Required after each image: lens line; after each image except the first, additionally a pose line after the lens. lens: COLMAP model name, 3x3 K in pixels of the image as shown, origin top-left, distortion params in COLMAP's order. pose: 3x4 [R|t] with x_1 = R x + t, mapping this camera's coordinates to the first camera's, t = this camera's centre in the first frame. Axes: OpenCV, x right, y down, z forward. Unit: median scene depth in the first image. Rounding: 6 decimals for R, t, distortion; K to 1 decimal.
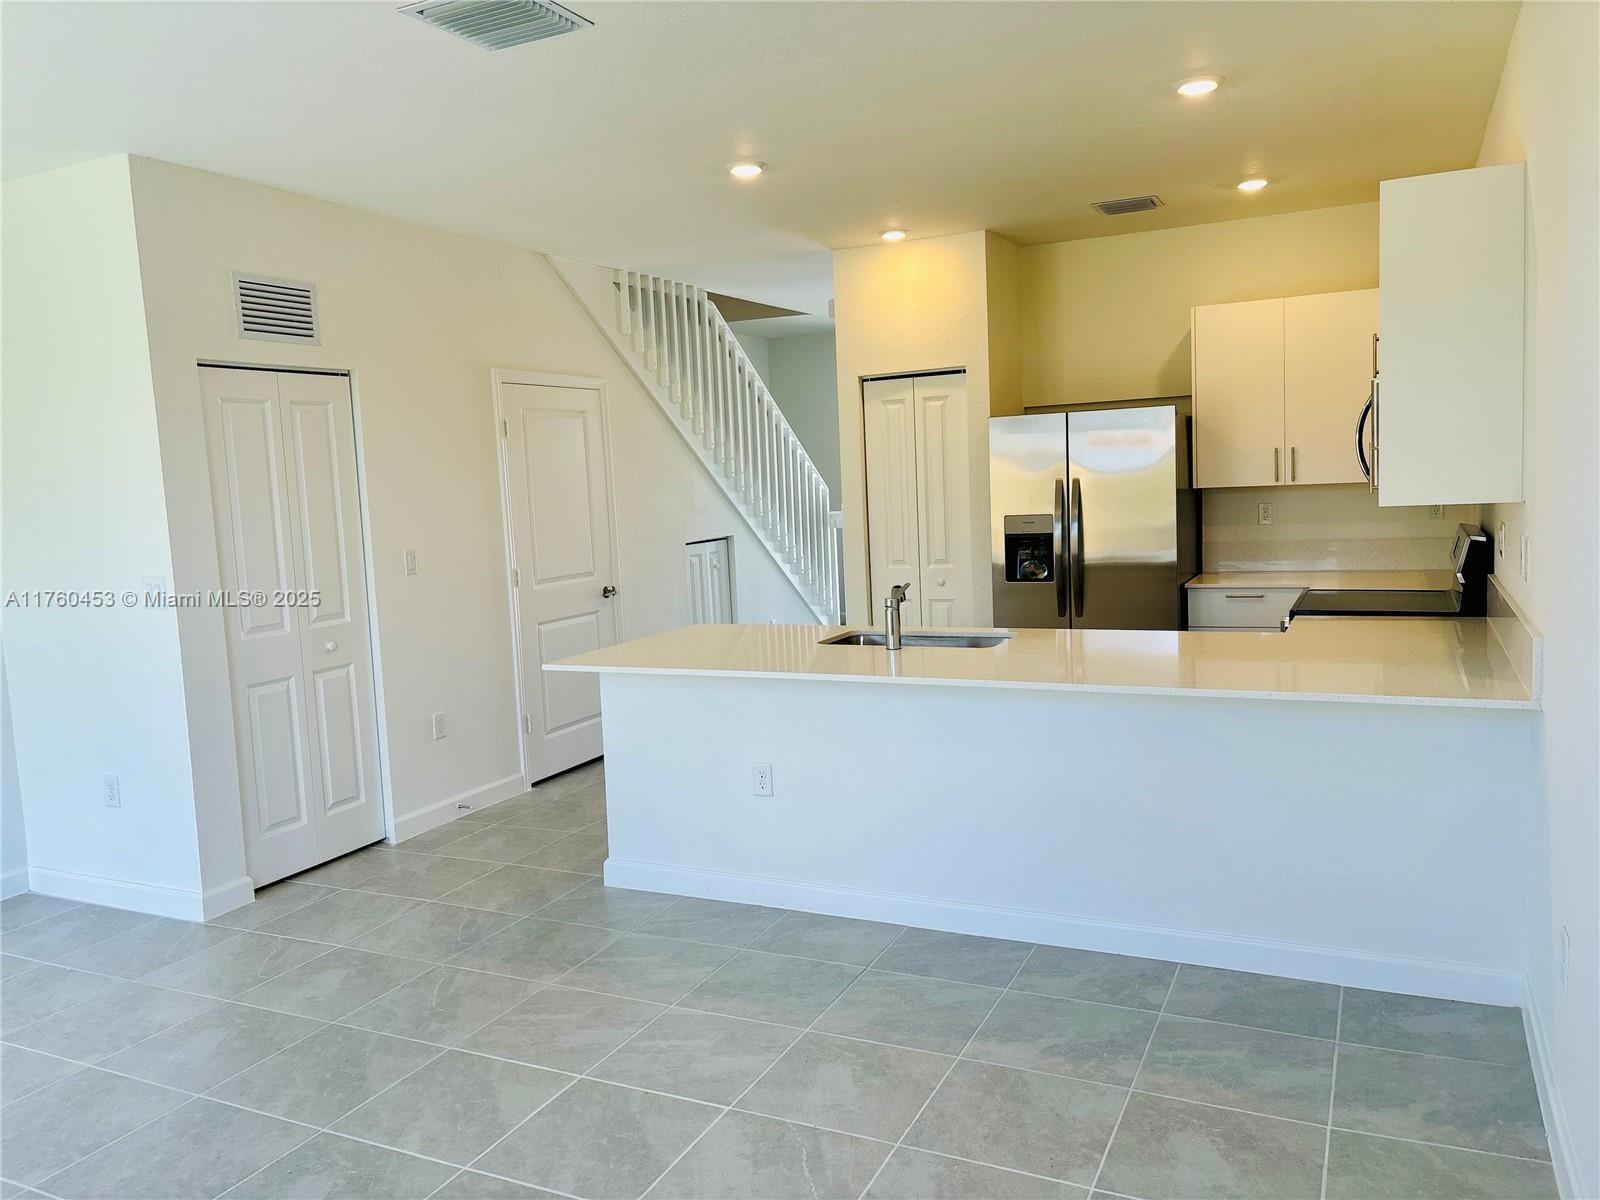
lens RADIAL K [[1199.5, 0, 795.2], [0, 1199.5, 583.5], [0, 0, 1]] dist [0.093899, -0.101039]
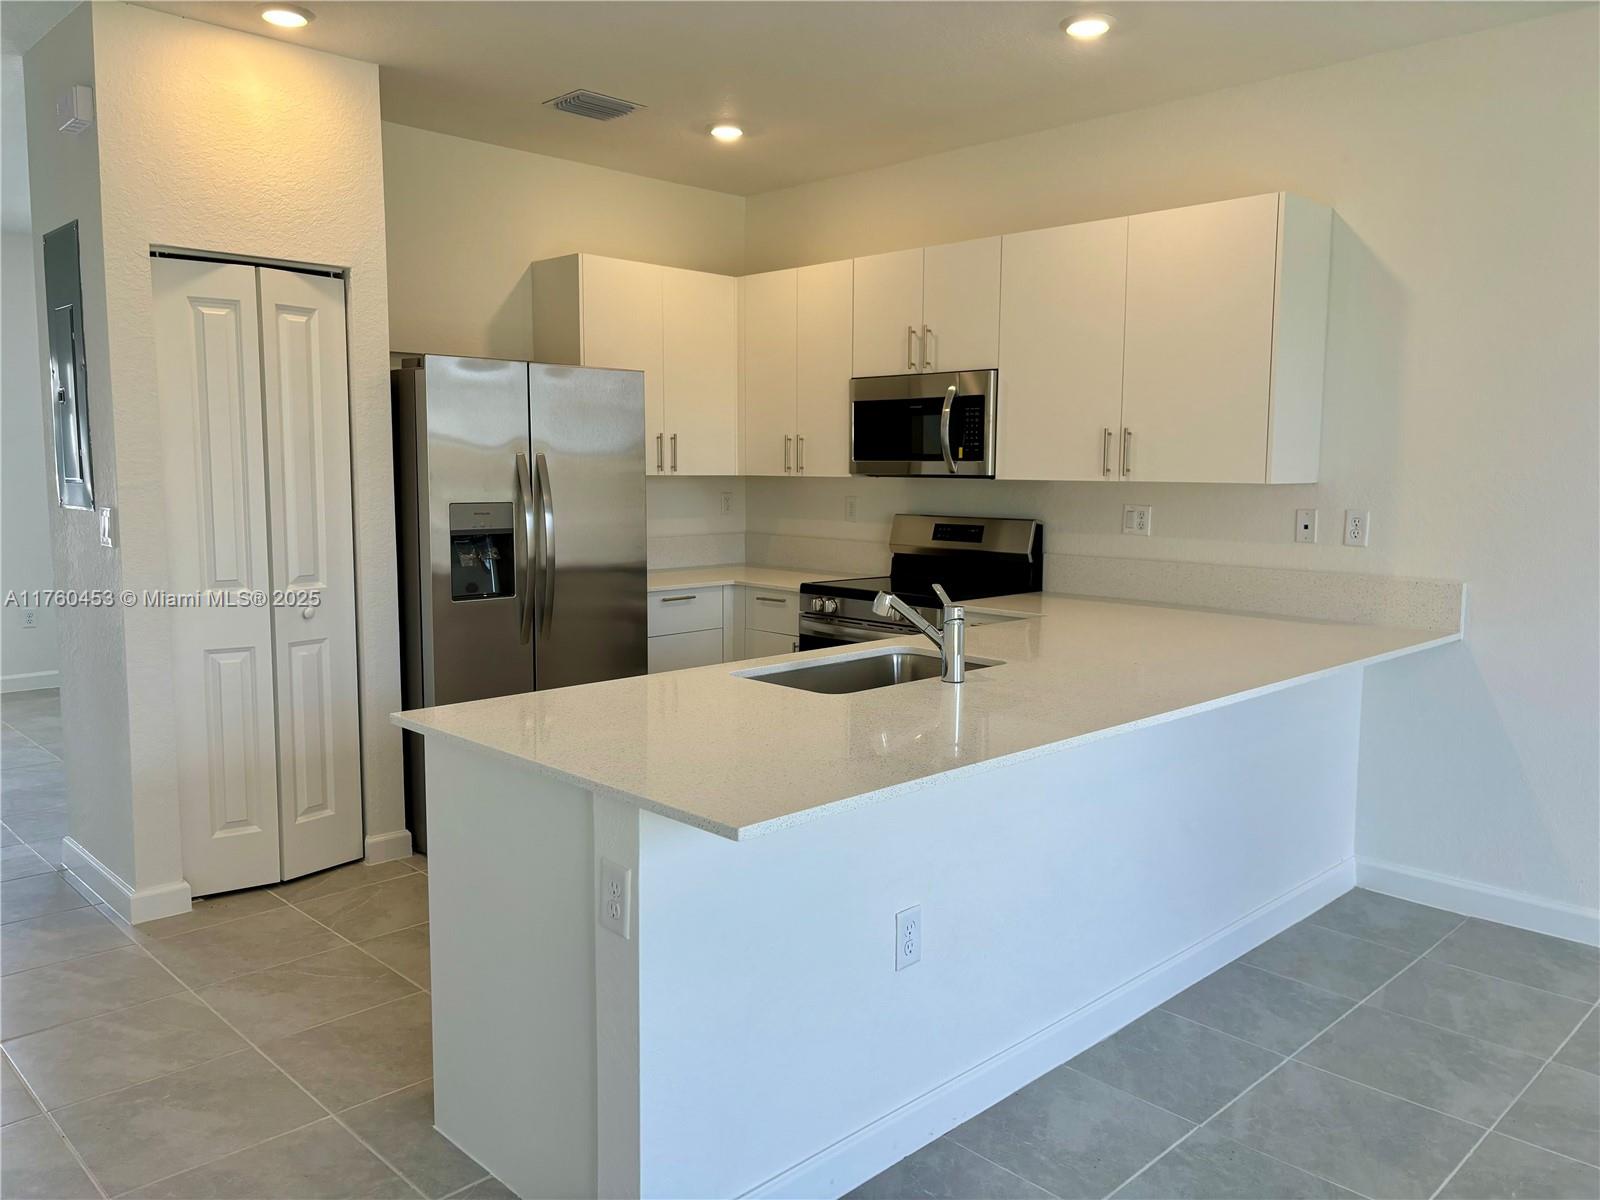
lens RADIAL K [[1221.4, 0, 806.7], [0, 1221.4, 560.9], [0, 0, 1]] dist [0.097960, -0.093079]
pose [[0.322452, -0.027811, 0.946177, -0.437727], [0.065239, 0.997844, 0.007097, -0.016895], [-0.944335, 0.059439, 0.323571, 0.617648]]
